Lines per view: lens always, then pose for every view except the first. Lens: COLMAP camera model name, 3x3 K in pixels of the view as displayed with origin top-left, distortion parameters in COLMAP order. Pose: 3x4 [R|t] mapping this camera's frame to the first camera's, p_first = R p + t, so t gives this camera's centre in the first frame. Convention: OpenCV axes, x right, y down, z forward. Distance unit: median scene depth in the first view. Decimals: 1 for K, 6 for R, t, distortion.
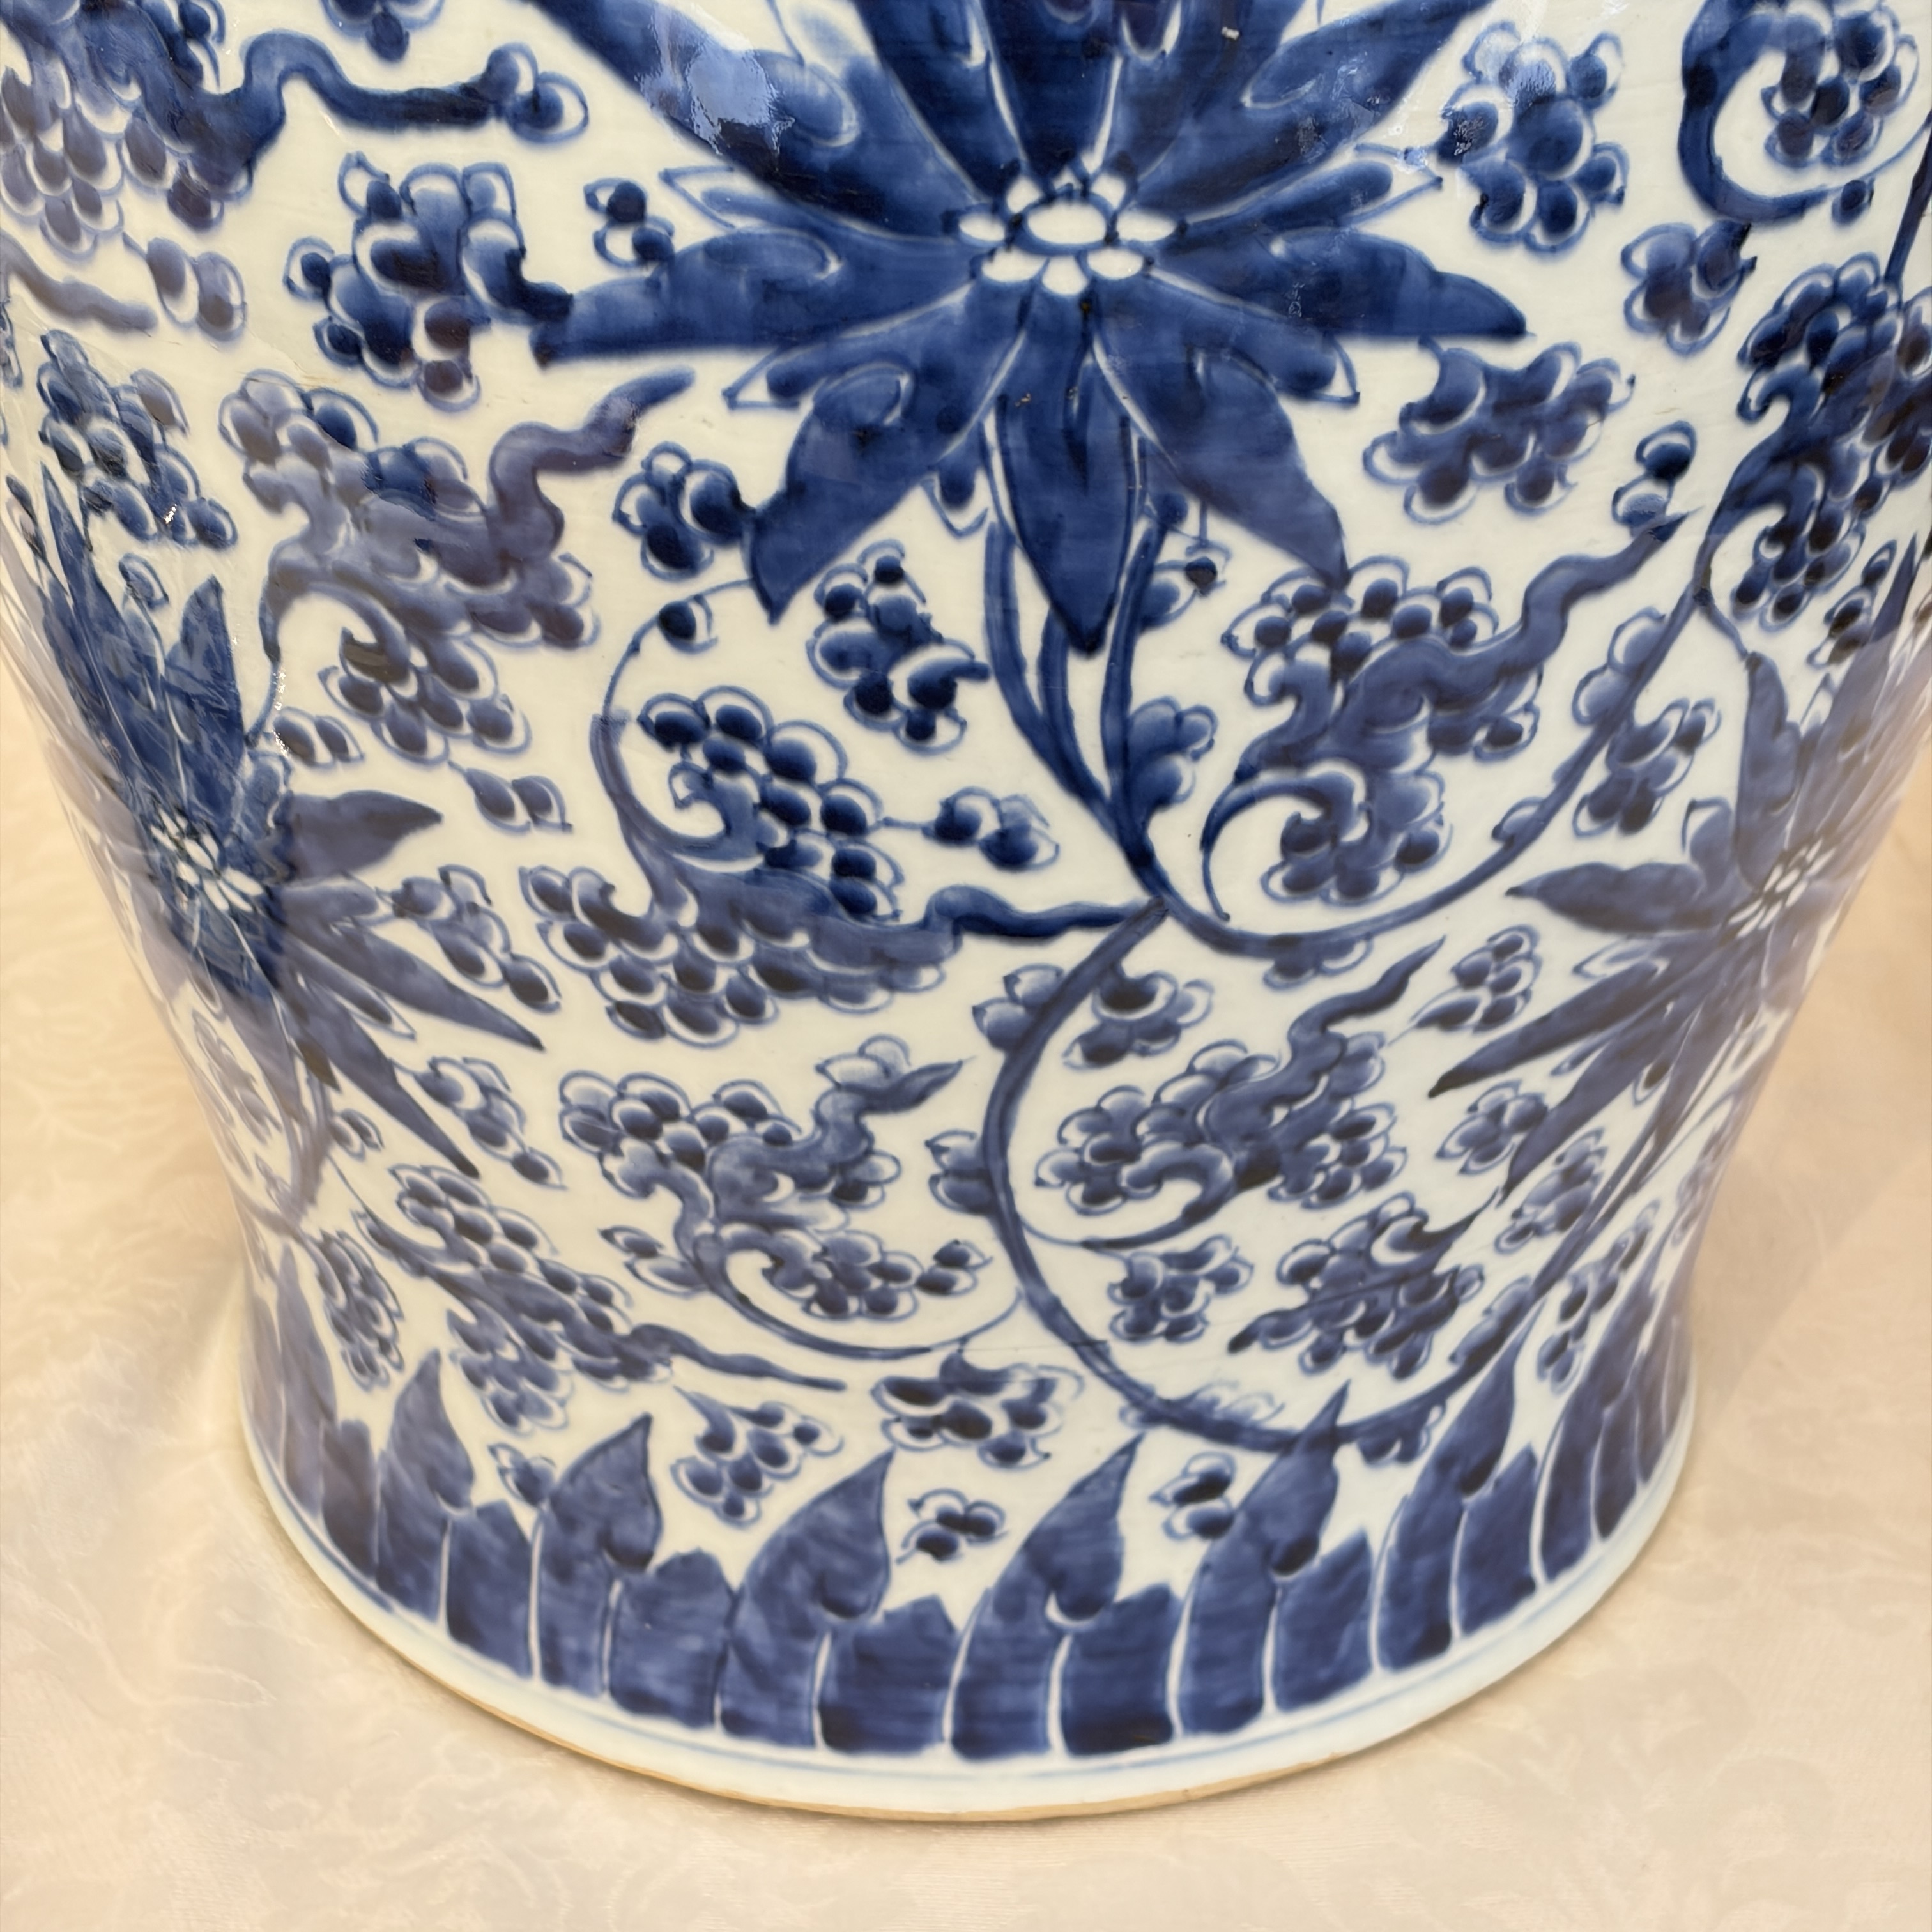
lens RADIAL K [[3917.0, 0, 971.1], [0, 3917.0, 998.1], [0, 0, 1]] dist [0.282277, -1.285297]
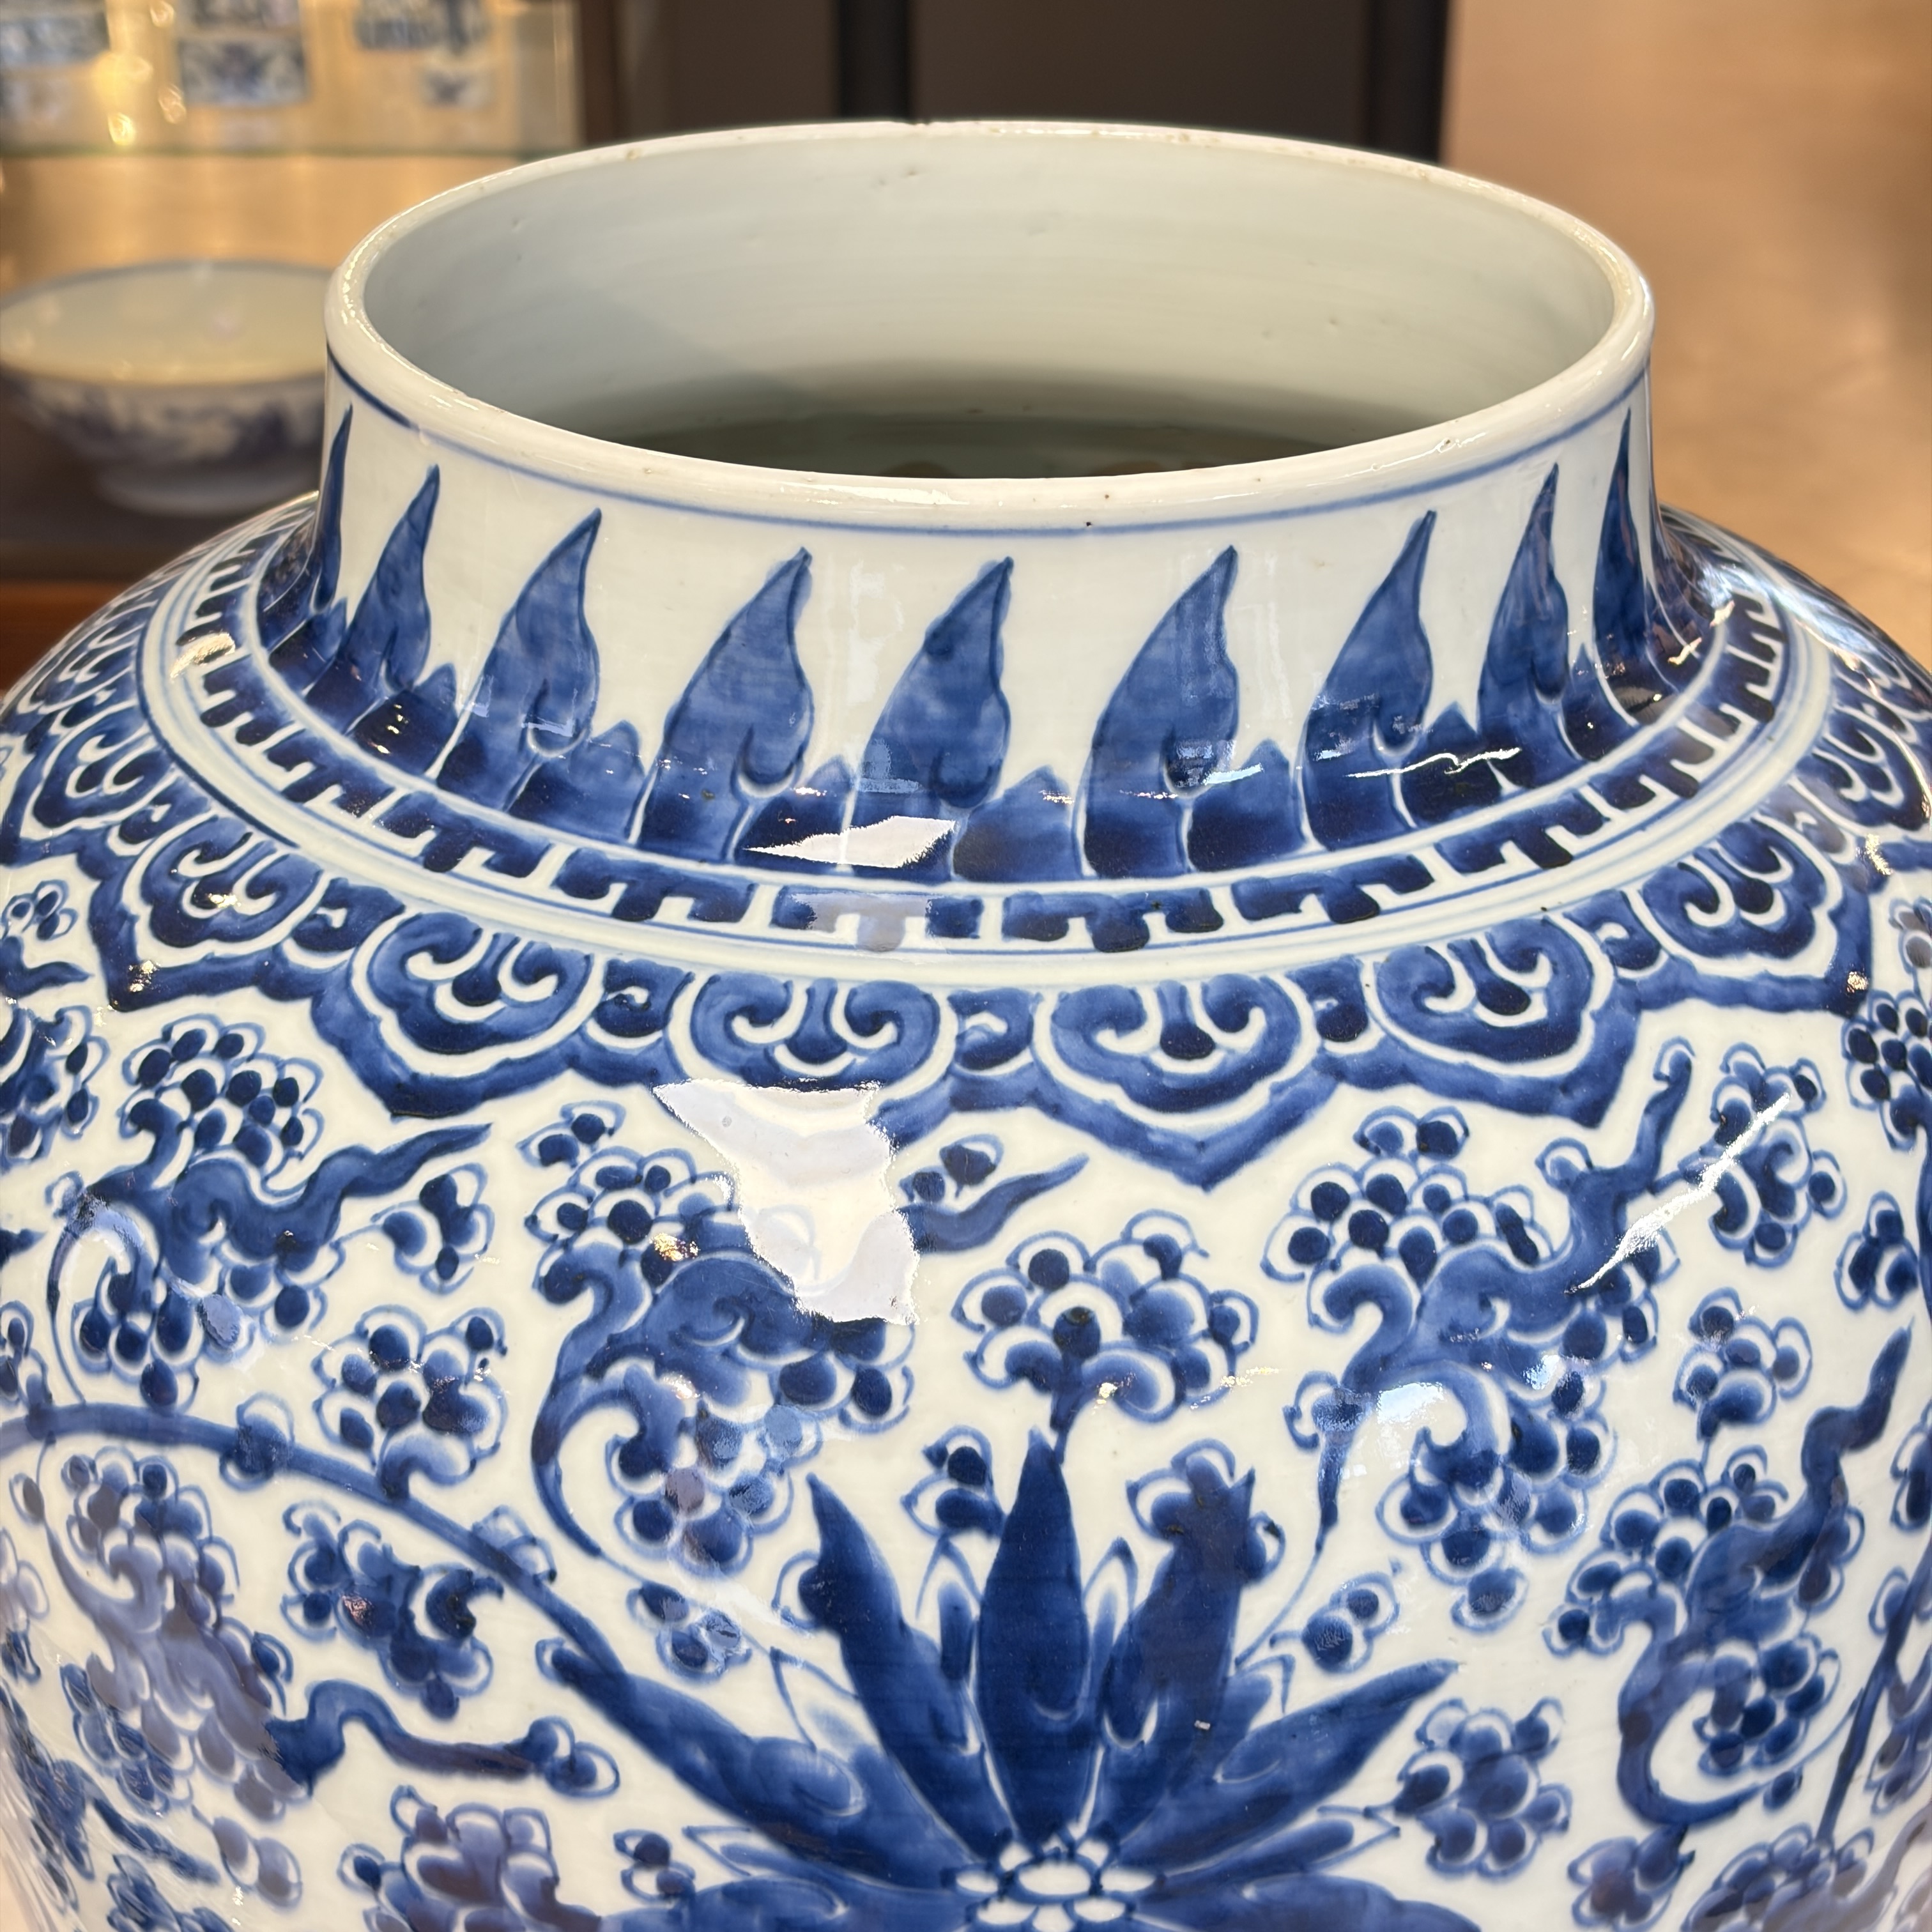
lens RADIAL K [[3917.0, 0, 971.1], [0, 3917.0, 998.1], [0, 0, 1]] dist [0.282277, -1.285297]
pose [[0.999900, 0.006340, -0.012626, 0.012696], [-0.007639, 0.994376, -0.105632, -0.305638], [0.011885, 0.105717, 0.994325, -0.106338]]
